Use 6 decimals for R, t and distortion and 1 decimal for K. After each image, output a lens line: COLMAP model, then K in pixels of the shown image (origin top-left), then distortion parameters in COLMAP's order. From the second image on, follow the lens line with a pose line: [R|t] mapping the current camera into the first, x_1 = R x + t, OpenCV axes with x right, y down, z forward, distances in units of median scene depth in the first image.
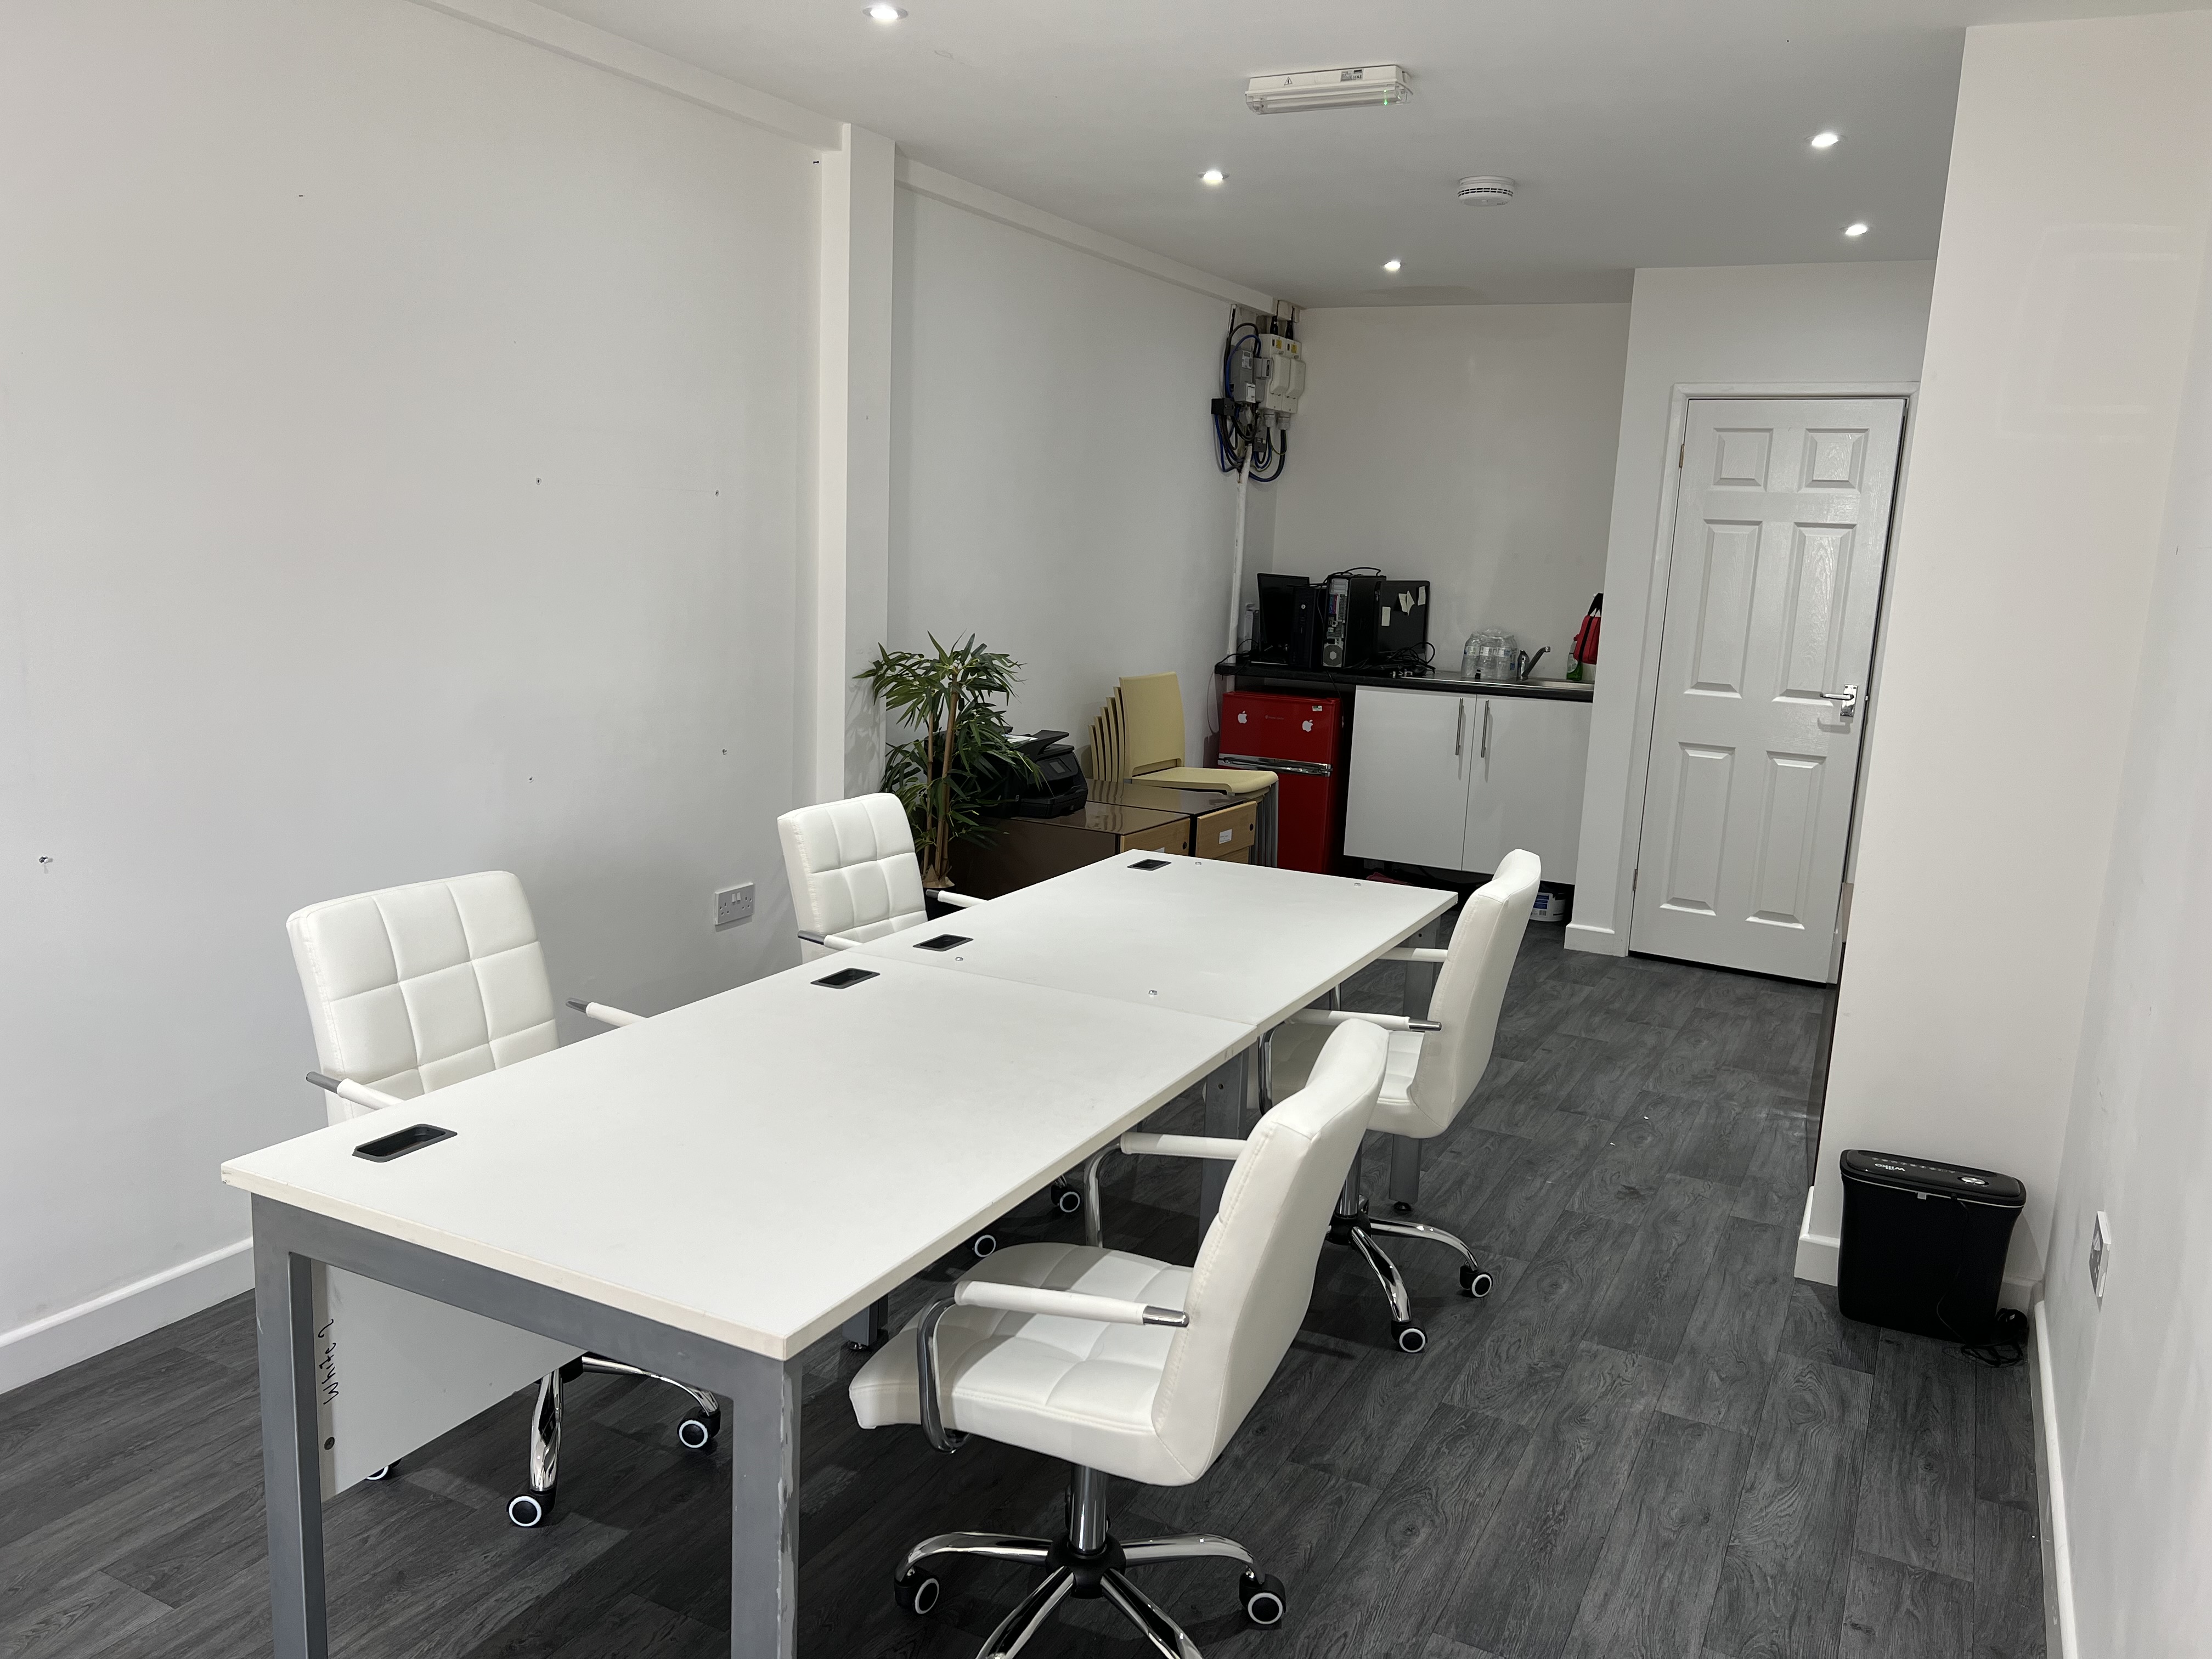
lens RADIAL K [[1661.8, 0, 1090.9], [0, 1661.8, 848.4], [0, 0, 1]] dist [0.050716, -0.054610]
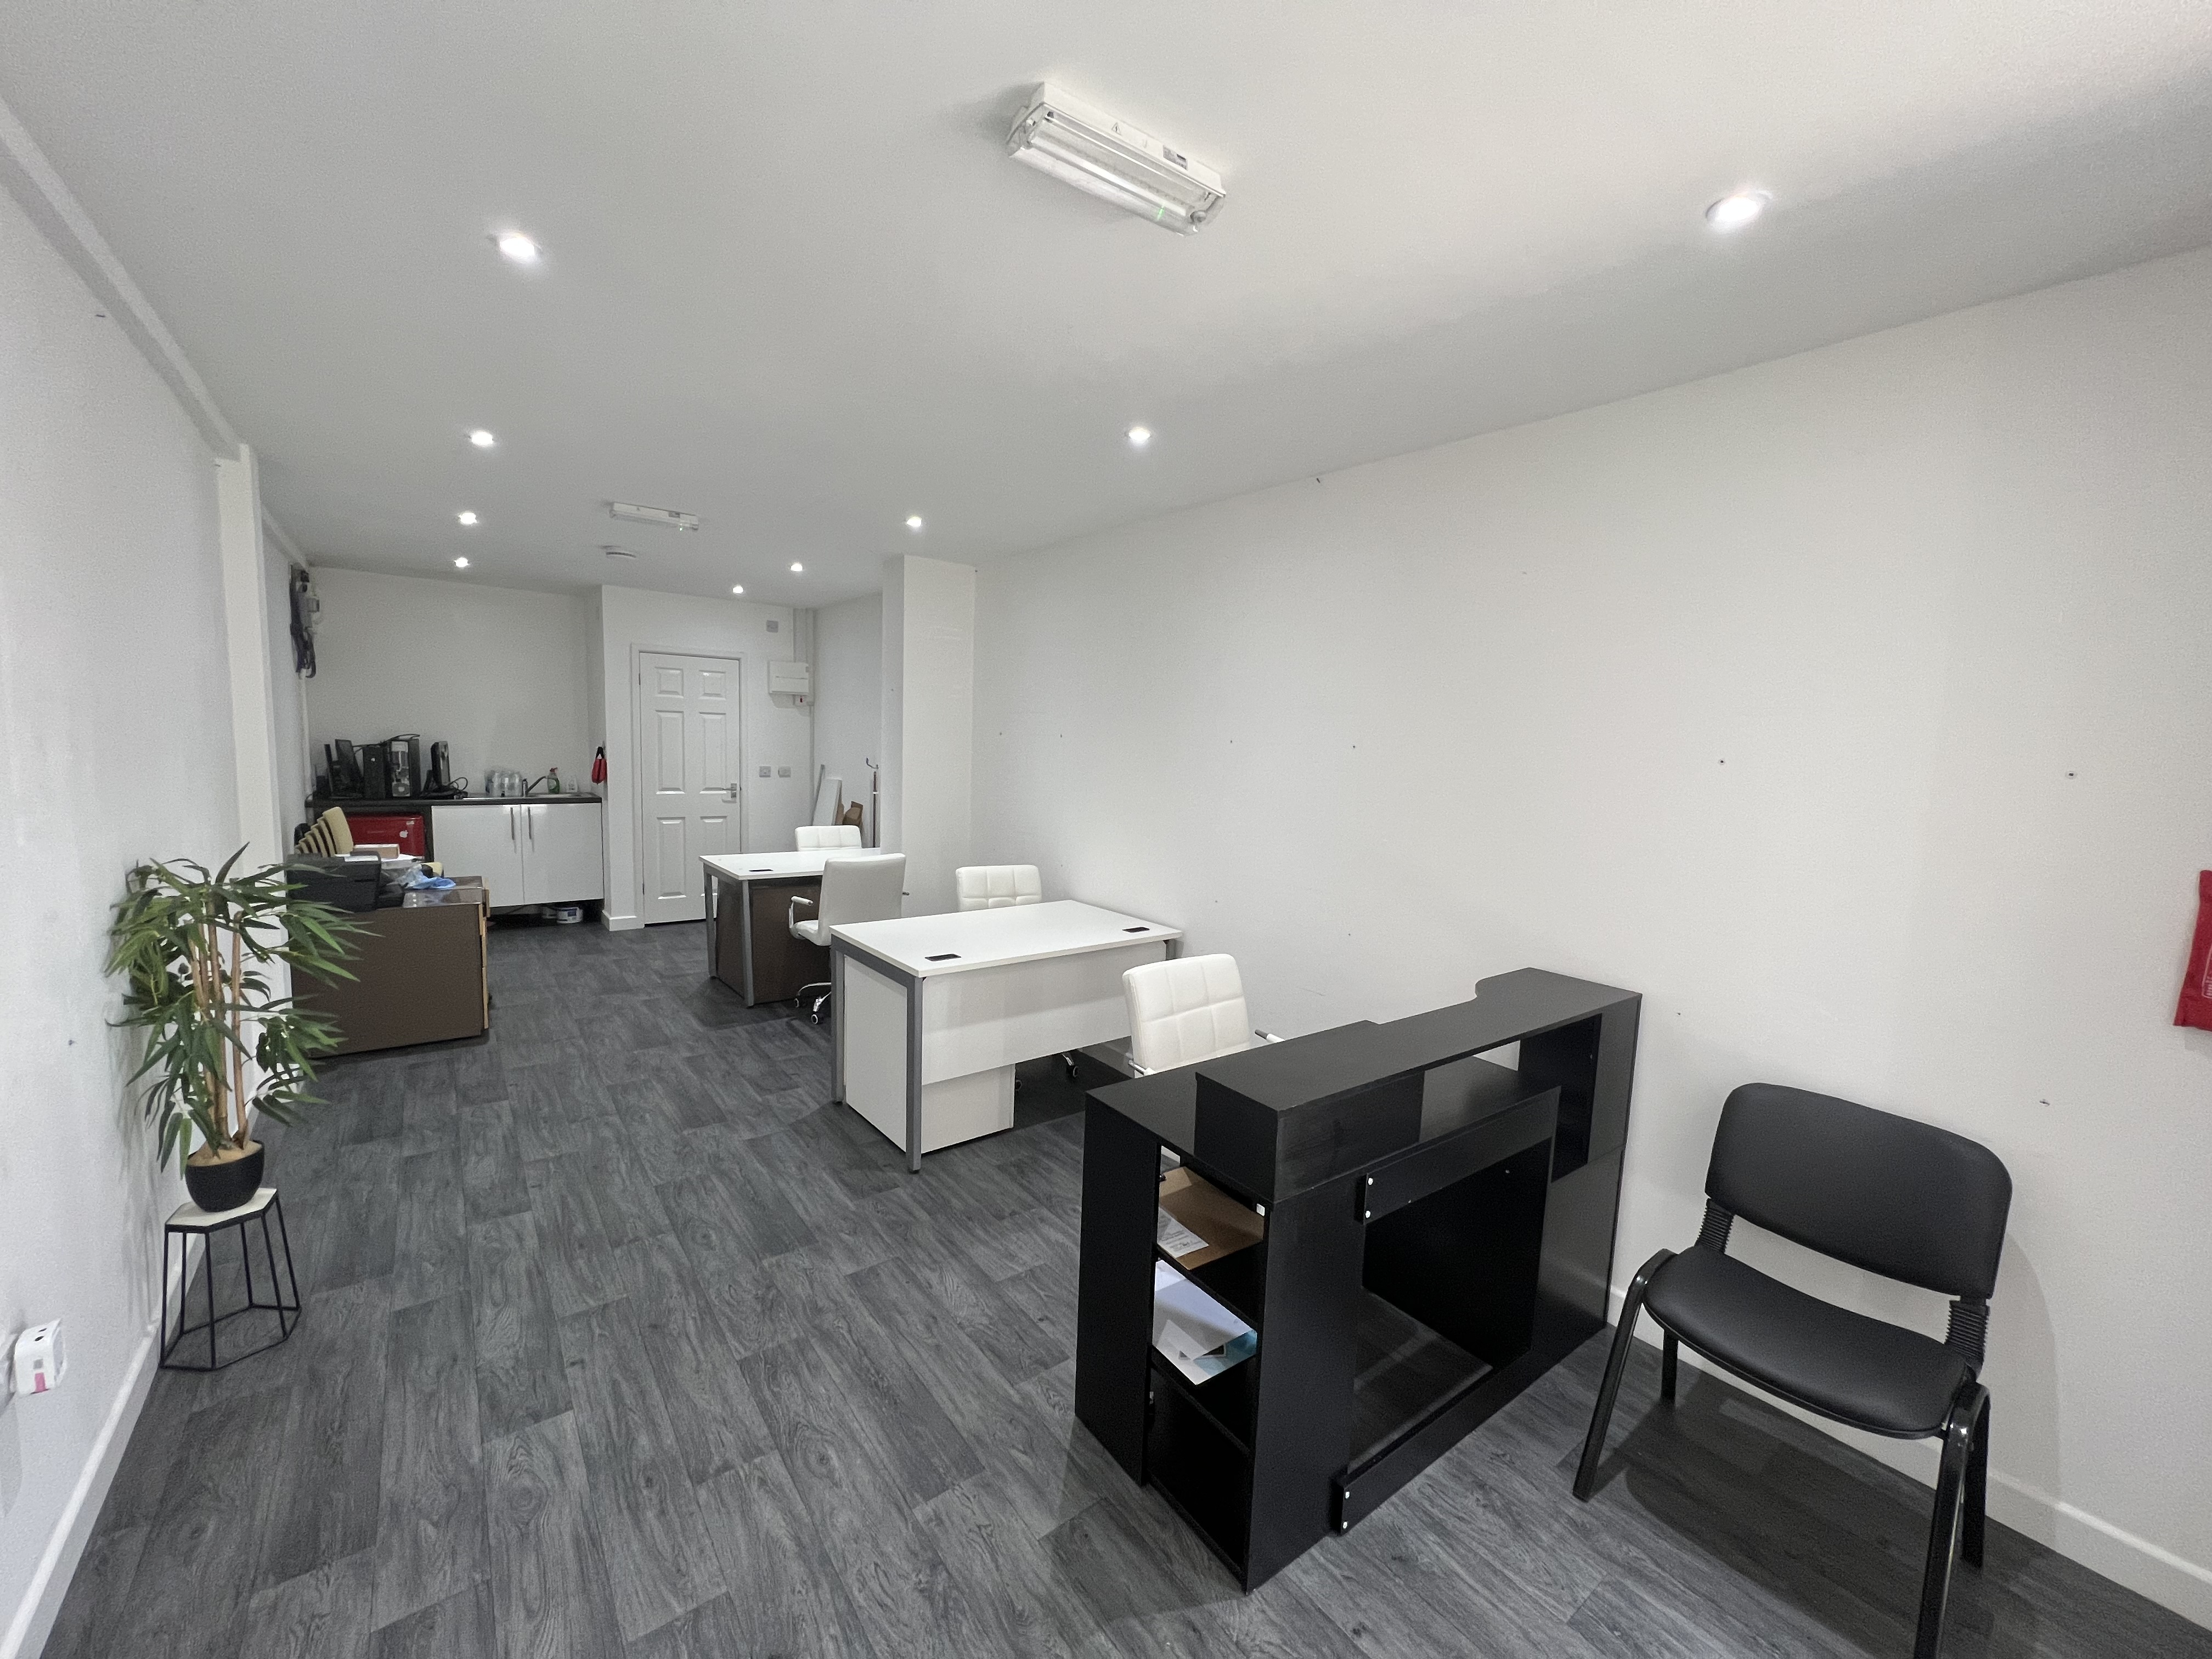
lens RADIAL K [[884.9, 0, 1108.8], [0, 884.9, 832.4], [0, 0, 1]] dist [-0.001461, 0.000292]
pose [[0.424872, -0.123452, 0.896796, -0.525189], [0.152577, 0.986251, 0.063480, -0.040502], [-0.892303, 0.109860, 0.437866, 0.046727]]
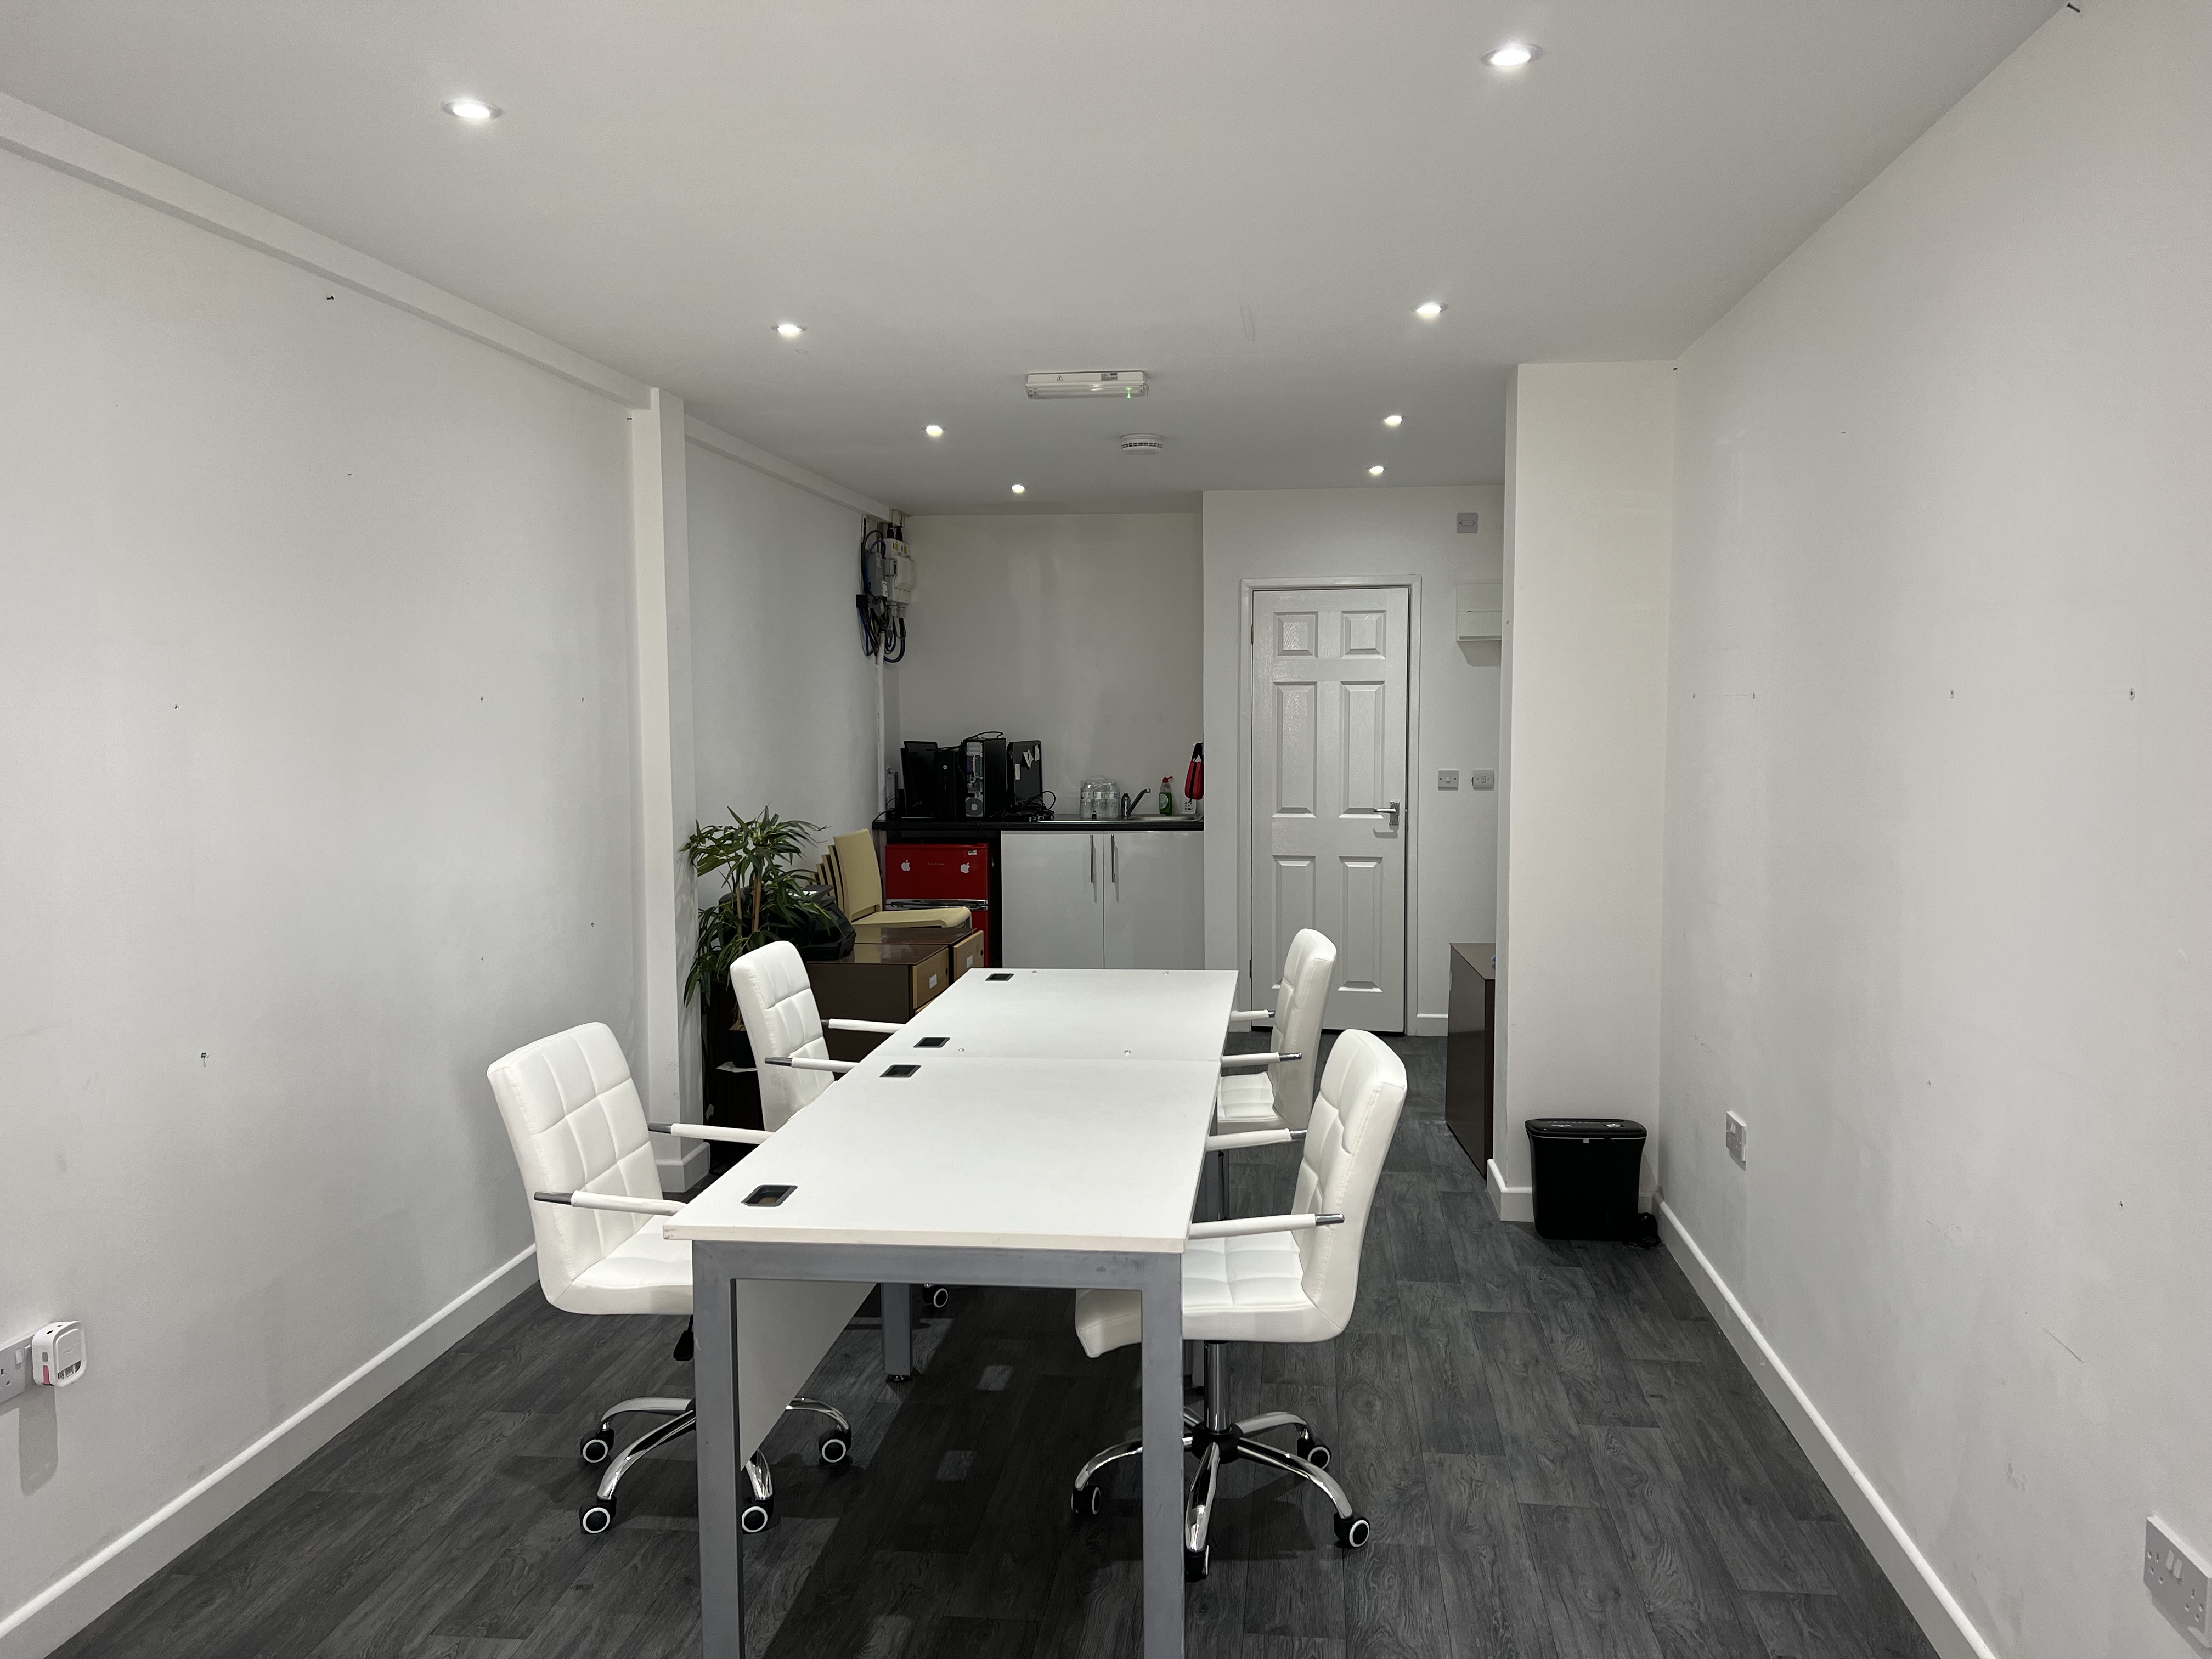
lens RADIAL K [[1655.2, 0, 1108.8], [0, 1655.2, 837.2], [0, 0, 1]] dist [0.052253, -0.056504]
pose [[0.934418, -0.076938, 0.347770, -0.269214], [0.111425, 0.990527, -0.080251, 0.012227], [-0.338301, 0.113738, 0.934139, -0.169942]]
